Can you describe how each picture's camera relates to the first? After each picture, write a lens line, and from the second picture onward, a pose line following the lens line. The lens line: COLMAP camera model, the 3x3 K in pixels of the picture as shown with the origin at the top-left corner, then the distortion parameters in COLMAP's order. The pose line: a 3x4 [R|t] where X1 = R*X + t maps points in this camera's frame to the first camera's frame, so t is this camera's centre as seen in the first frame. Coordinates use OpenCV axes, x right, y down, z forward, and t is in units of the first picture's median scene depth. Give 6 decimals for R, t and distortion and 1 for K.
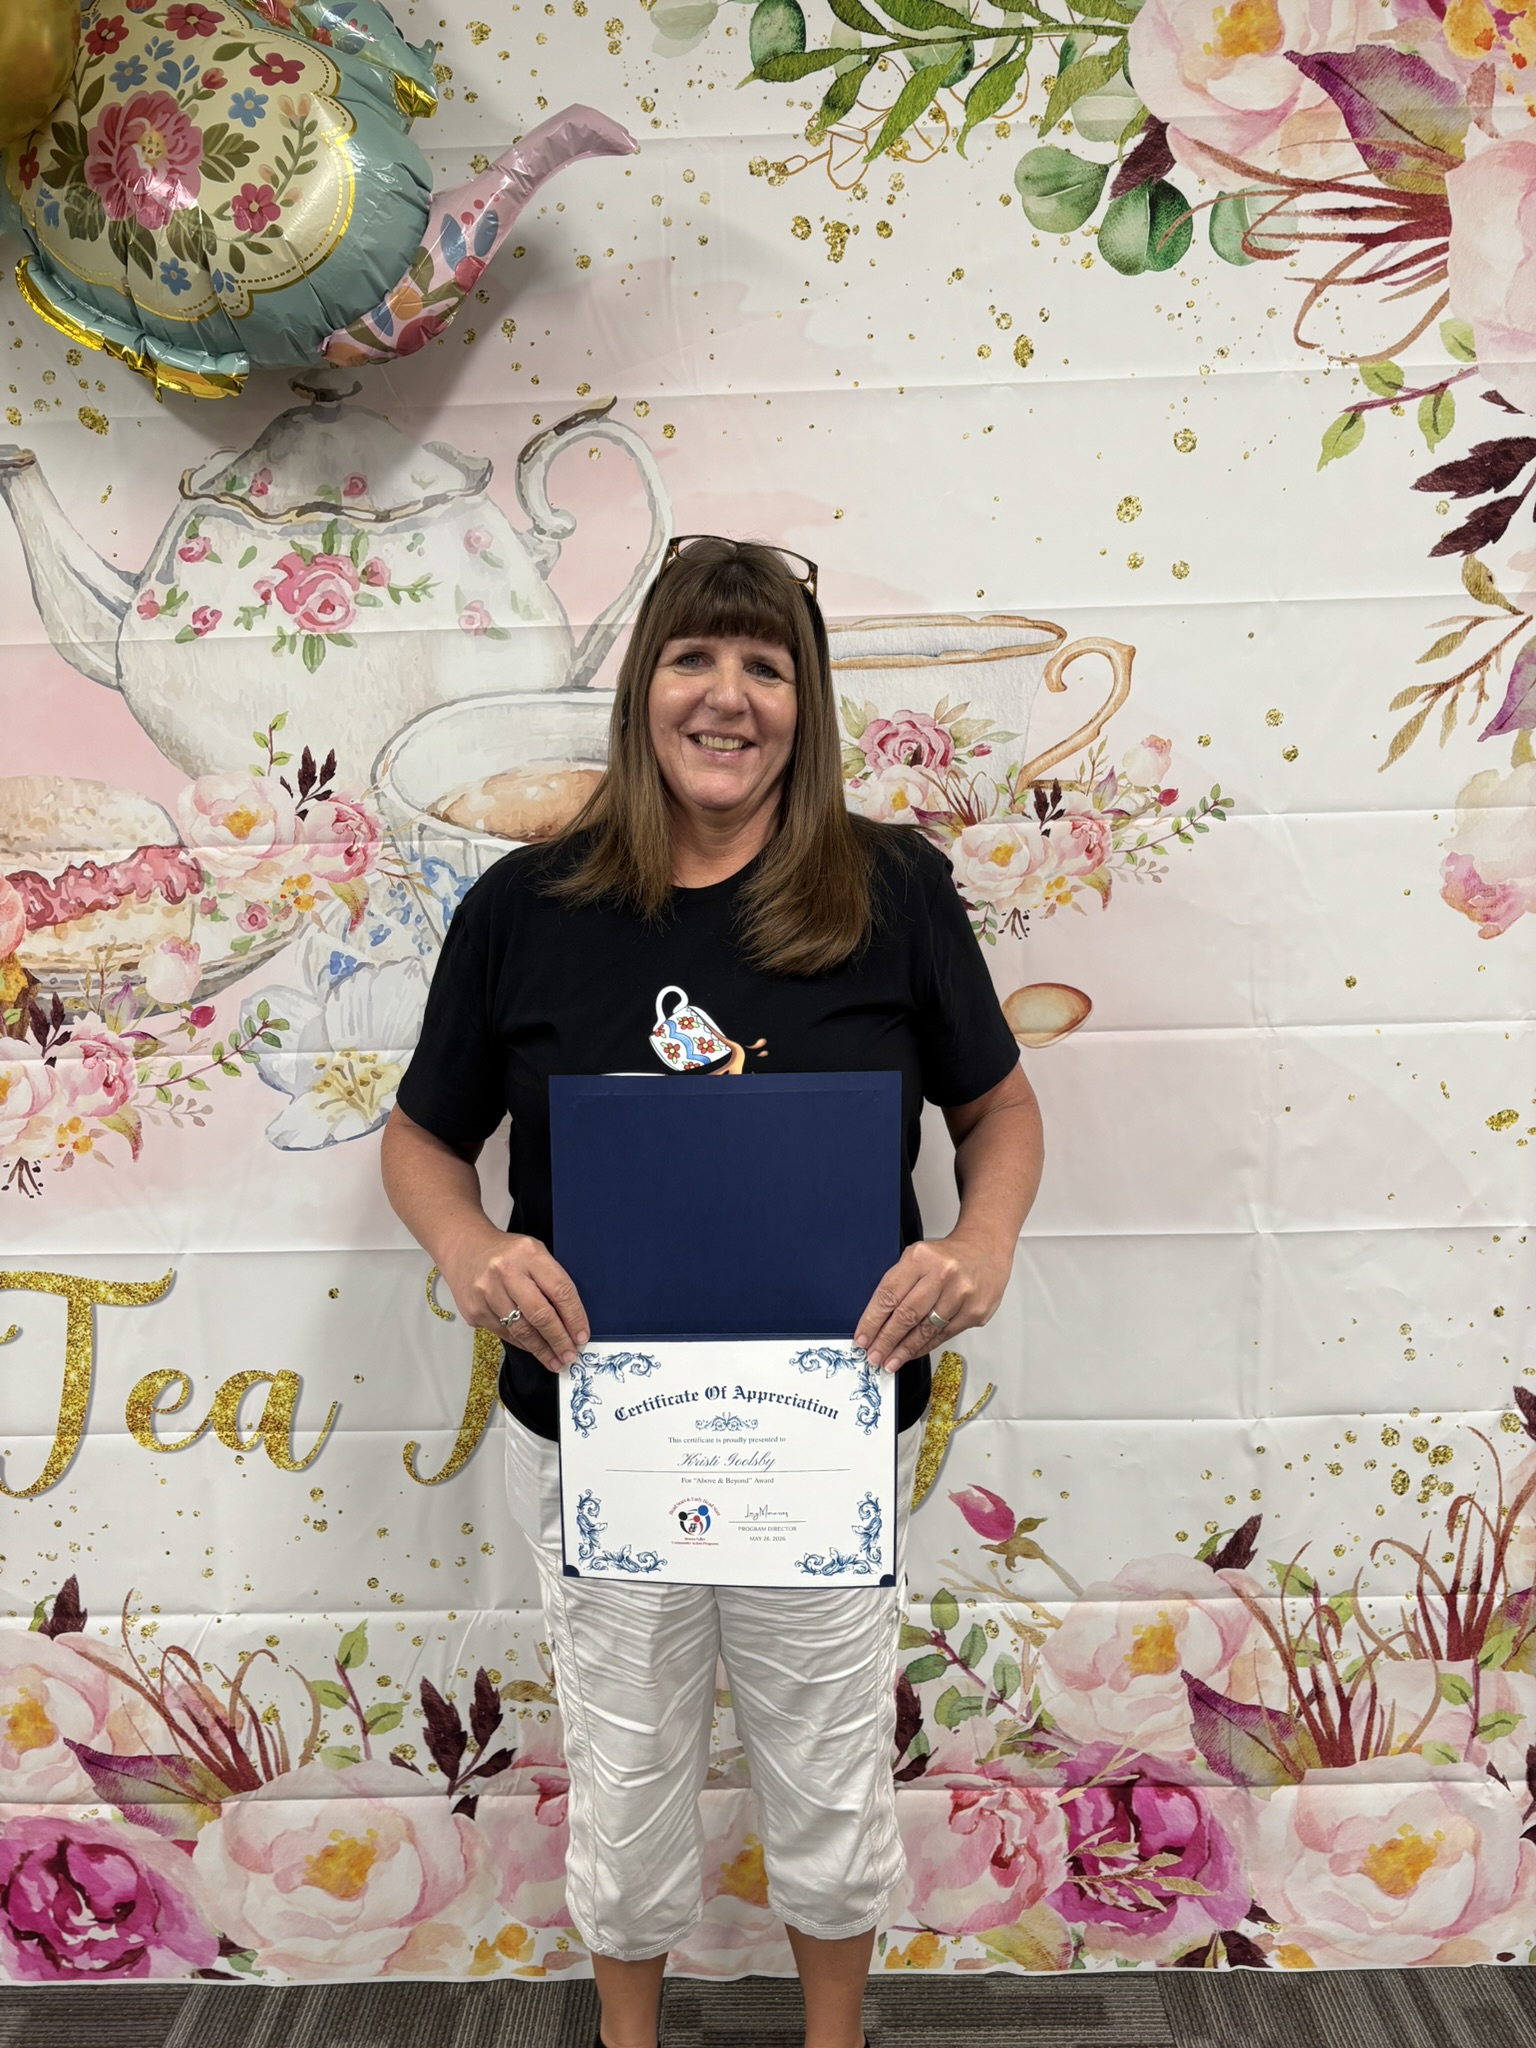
lens RADIAL K [[1547.1, 0, 788.1], [0, 1547.1, 1027.4], [0, 0, 1]] dist [0.052147, -0.050356]
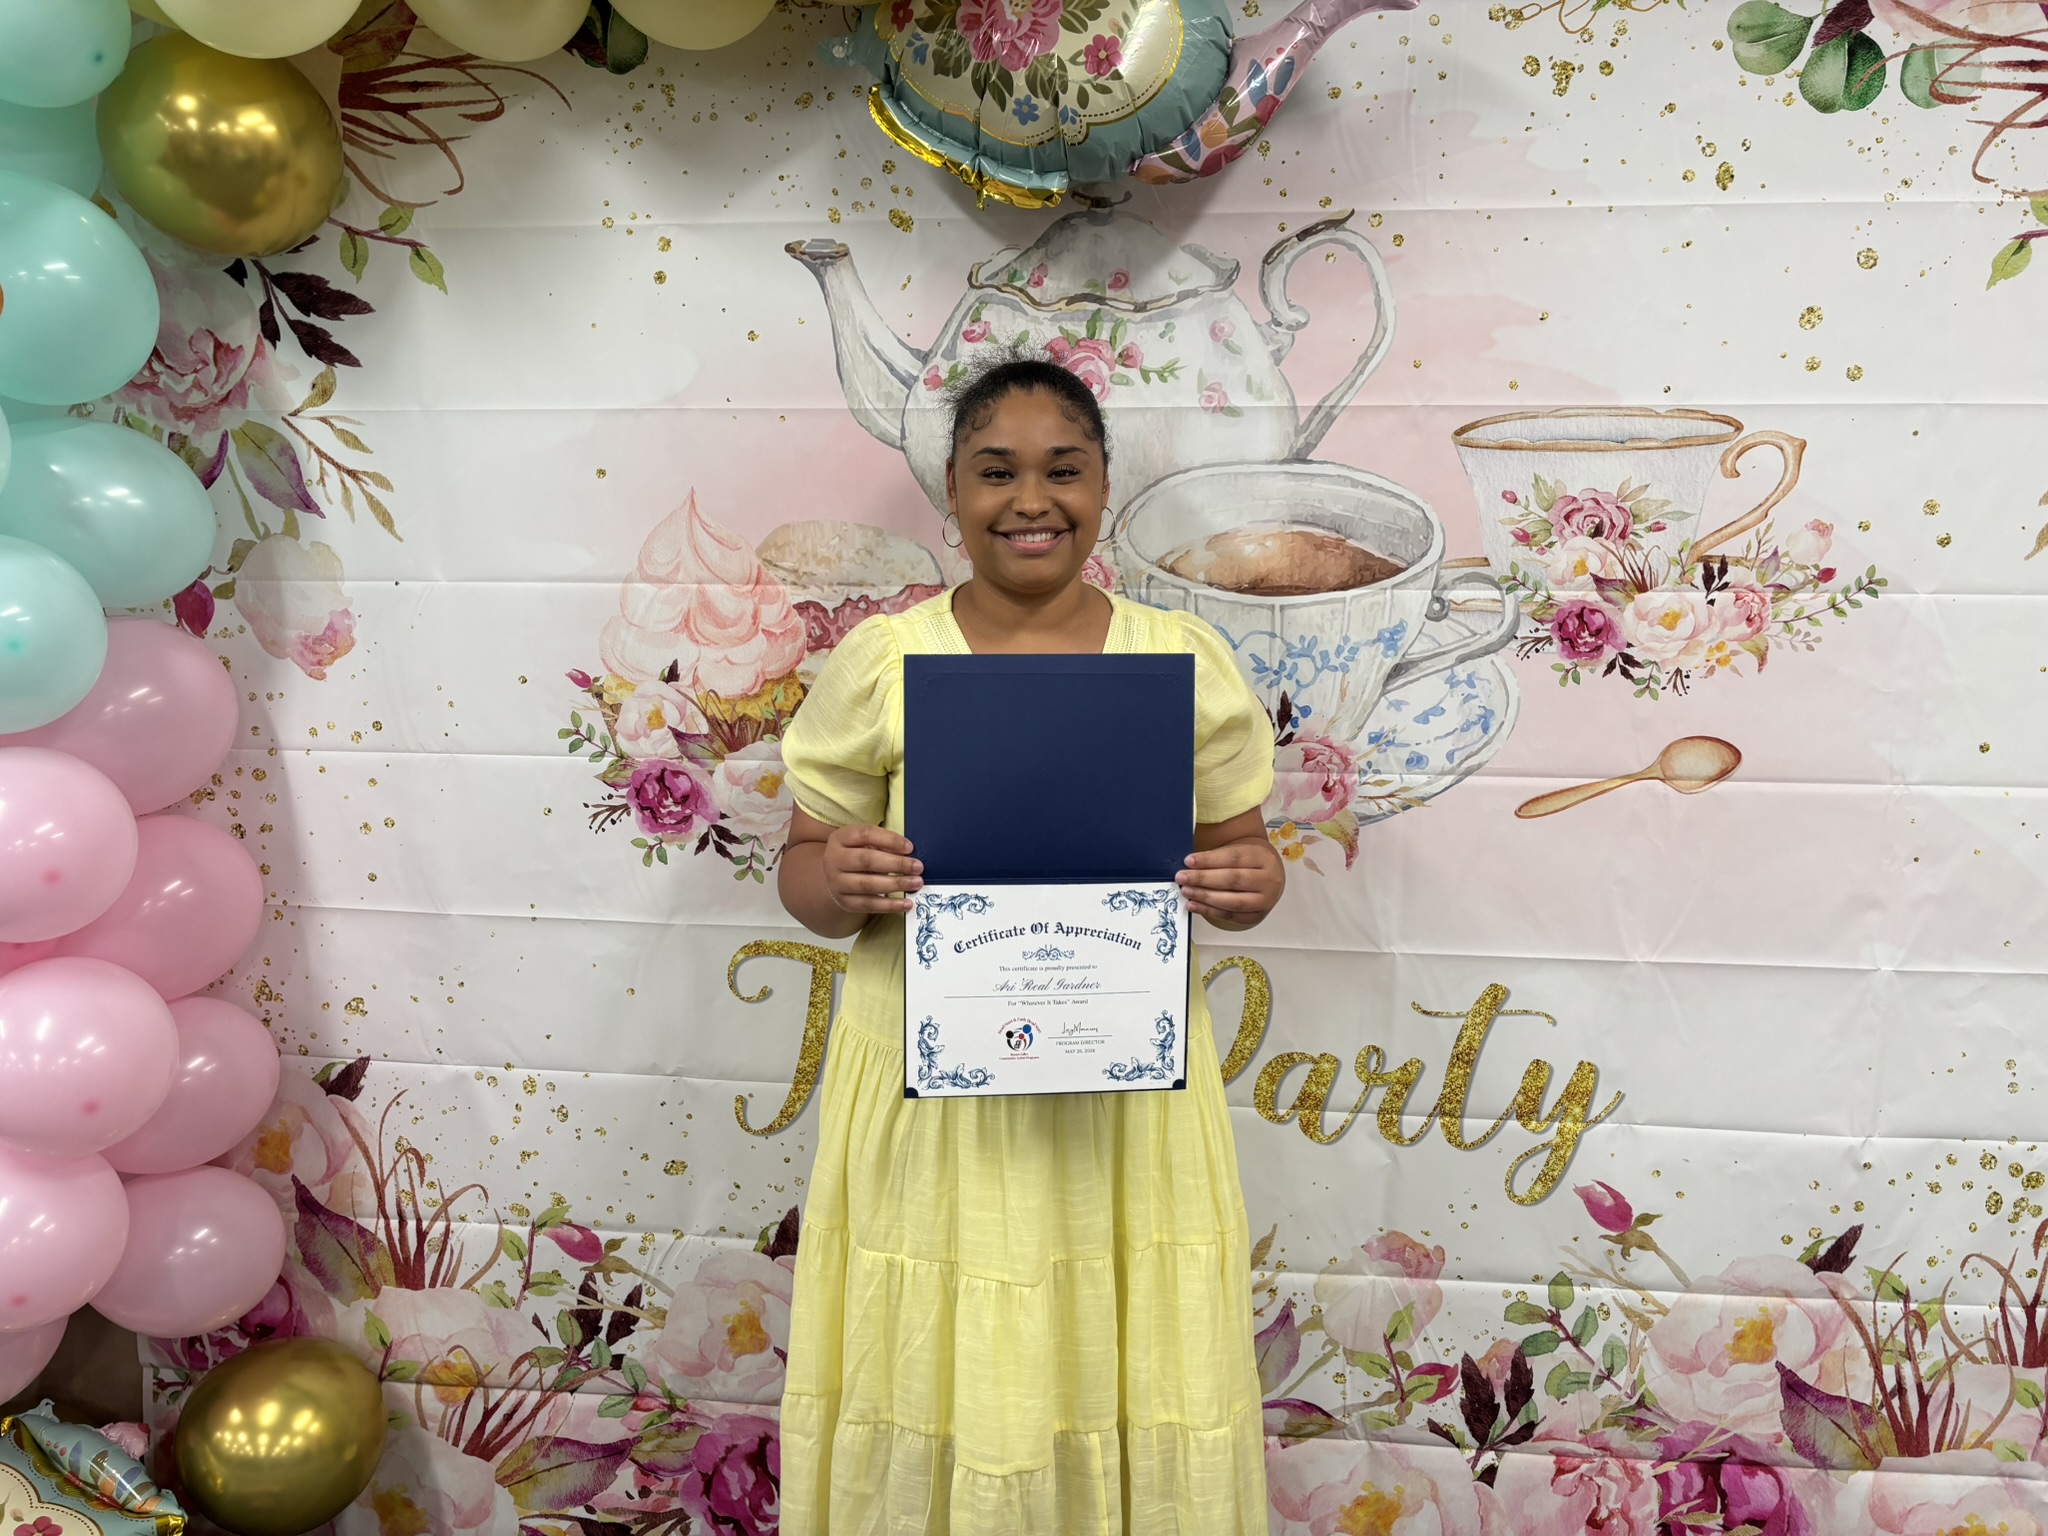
lens RADIAL K [[1547.1, 0, 1014.5], [0, 1547.1, 766.4], [0, 0, 1]] dist [0.052147, -0.050356]
pose [[0.996716, 0.048671, -0.064712, -0.260422], [-0.048757, 0.998811, 0.000260, 0.017616], [0.064648, 0.002896, 0.997904, -0.159618]]
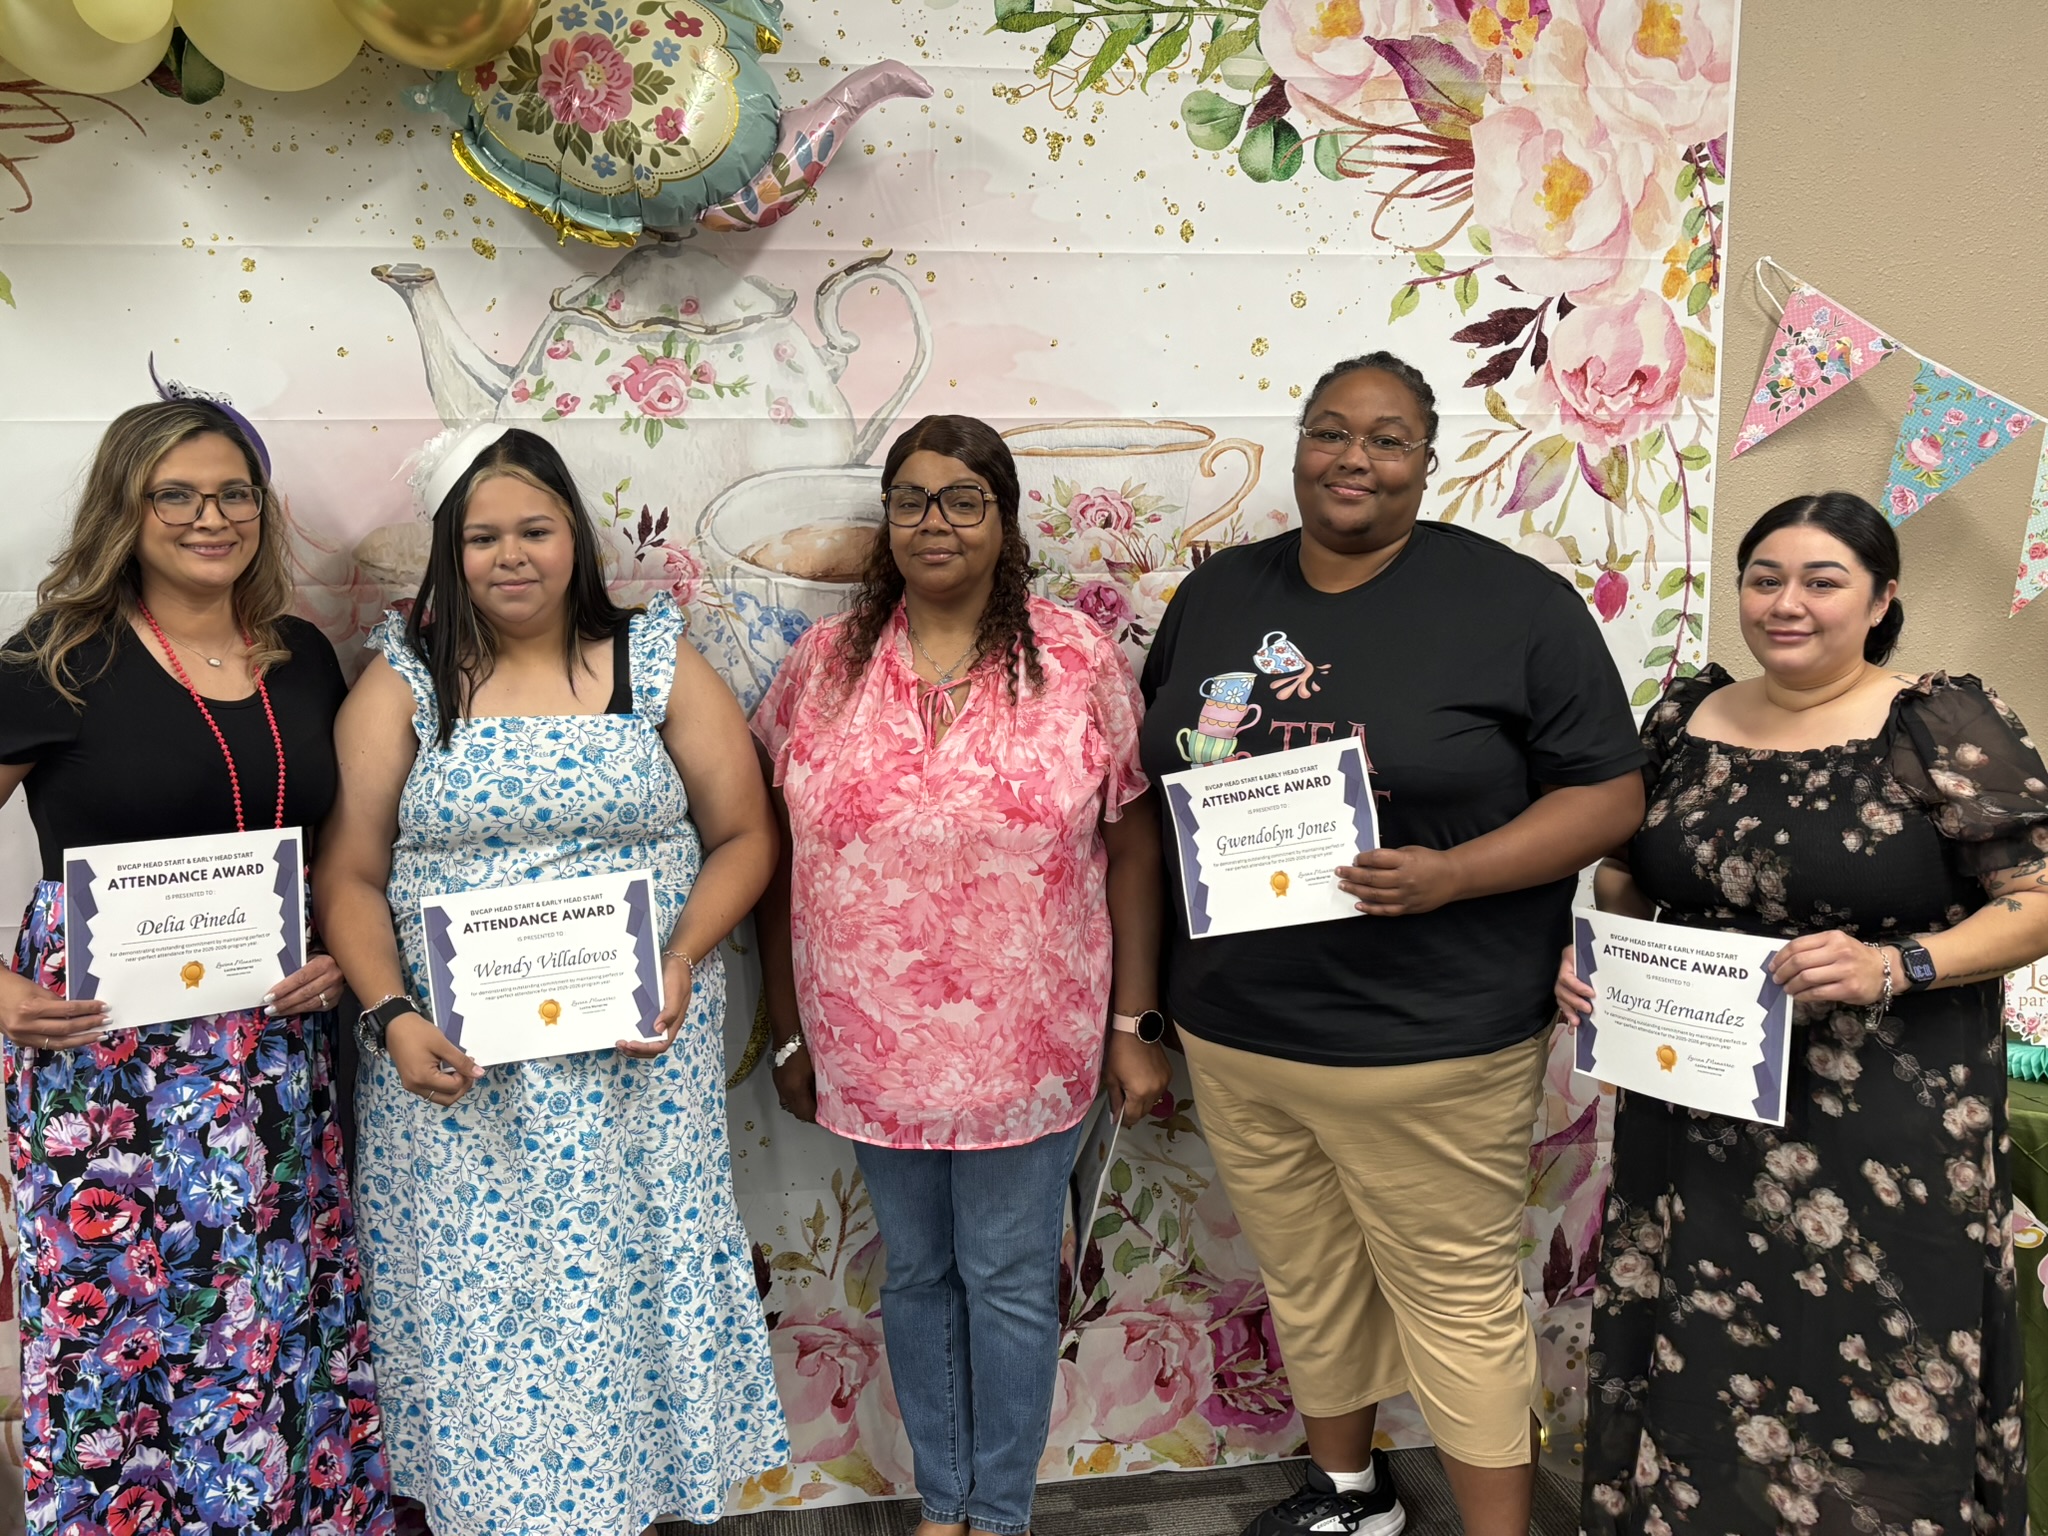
lens RADIAL K [[1954.5, 0, 1023.2], [0, 1954.5, 752.6], [0, 0, 1]] dist [0.026161, 0.000000]
pose [[0.980368, -0.004854, 0.197117, -0.326280], [0.011477, 0.999407, -0.032469, 0.080625], [-0.196842, 0.034094, 0.979842, -0.637873]]
